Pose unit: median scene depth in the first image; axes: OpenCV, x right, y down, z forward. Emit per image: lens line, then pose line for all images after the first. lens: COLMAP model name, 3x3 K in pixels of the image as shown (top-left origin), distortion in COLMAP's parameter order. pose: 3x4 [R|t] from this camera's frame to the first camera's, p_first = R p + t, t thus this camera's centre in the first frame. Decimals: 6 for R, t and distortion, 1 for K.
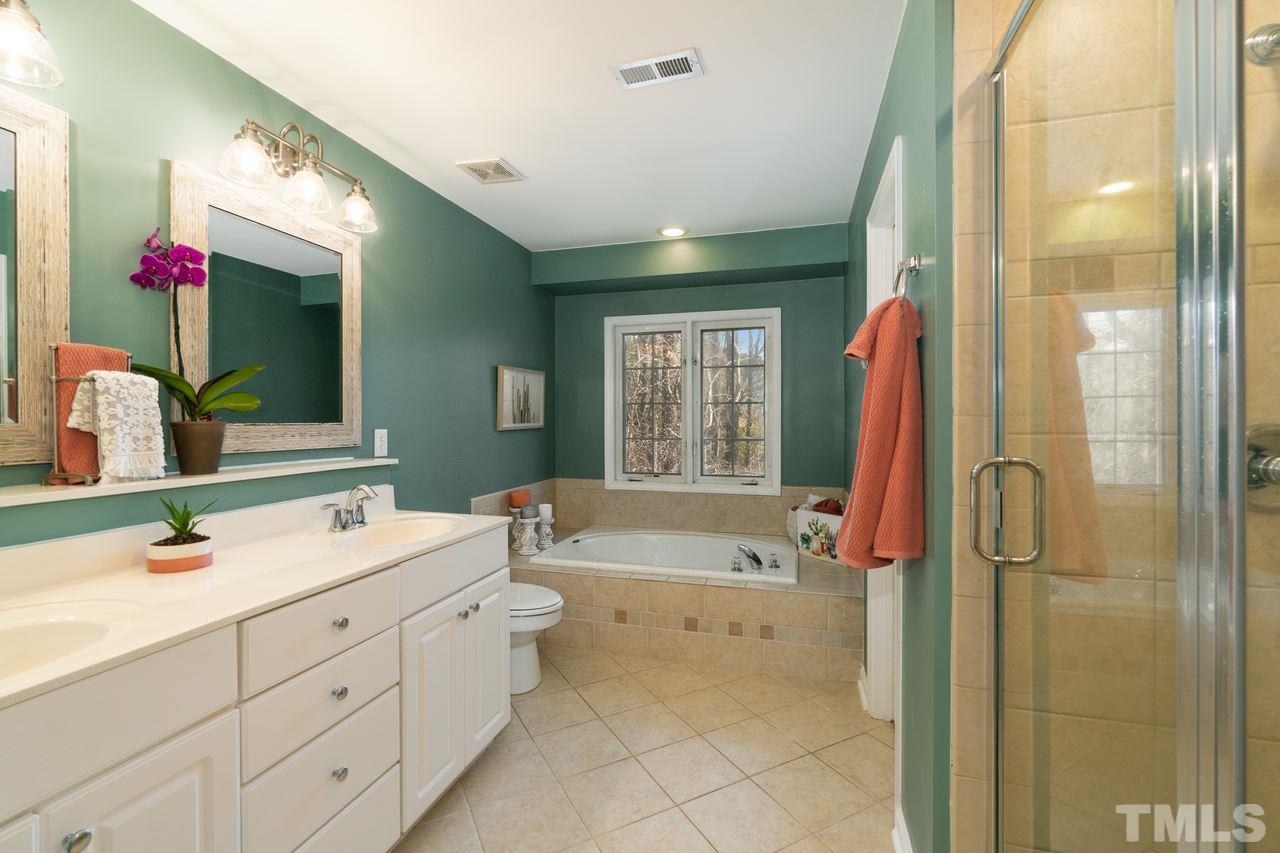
lens RADIAL K [[551.4, 0, 641.7], [0, 551.4, 422.5], [0, 0, 1]] dist [-0.002845, 0.000409]
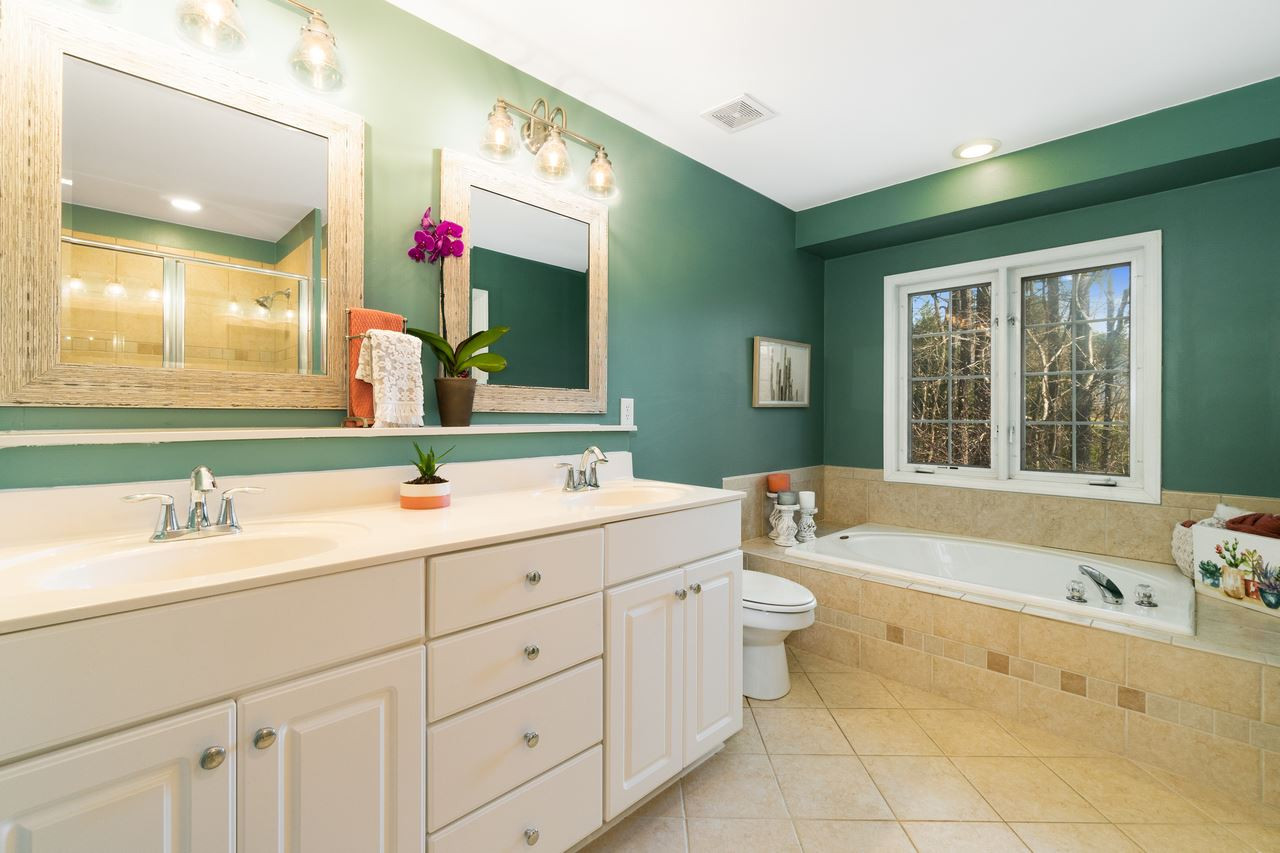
lens RADIAL K [[551.4, 0, 645.0], [0, 551.4, 418.5], [0, 0, 1]] dist [-0.002845, 0.000409]
pose [[0.873935, 0.003231, -0.486033, 0.042057], [-0.005260, 0.999982, -0.002810, 0.054995], [0.486015, 0.005012, 0.873936, 0.156922]]
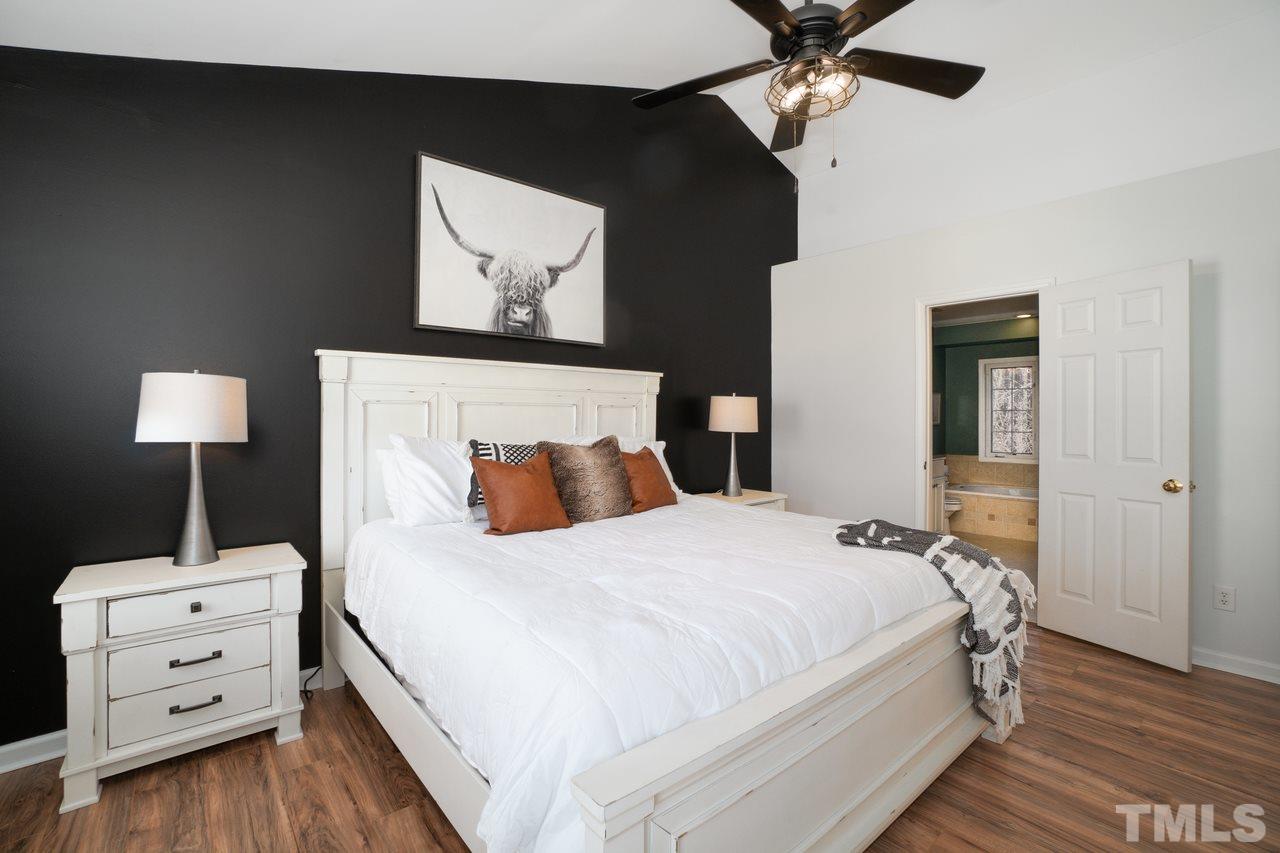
lens RADIAL K [[551.4, 0, 641.5], [0, 551.4, 424.0], [0, 0, 1]] dist [-0.002845, 0.000409]
pose [[0.831839, 0.001150, -0.555015, 0.020324], [-0.002278, 0.999997, -0.001343, 0.017097], [0.555012, 0.002382, 0.831839, -1.813784]]
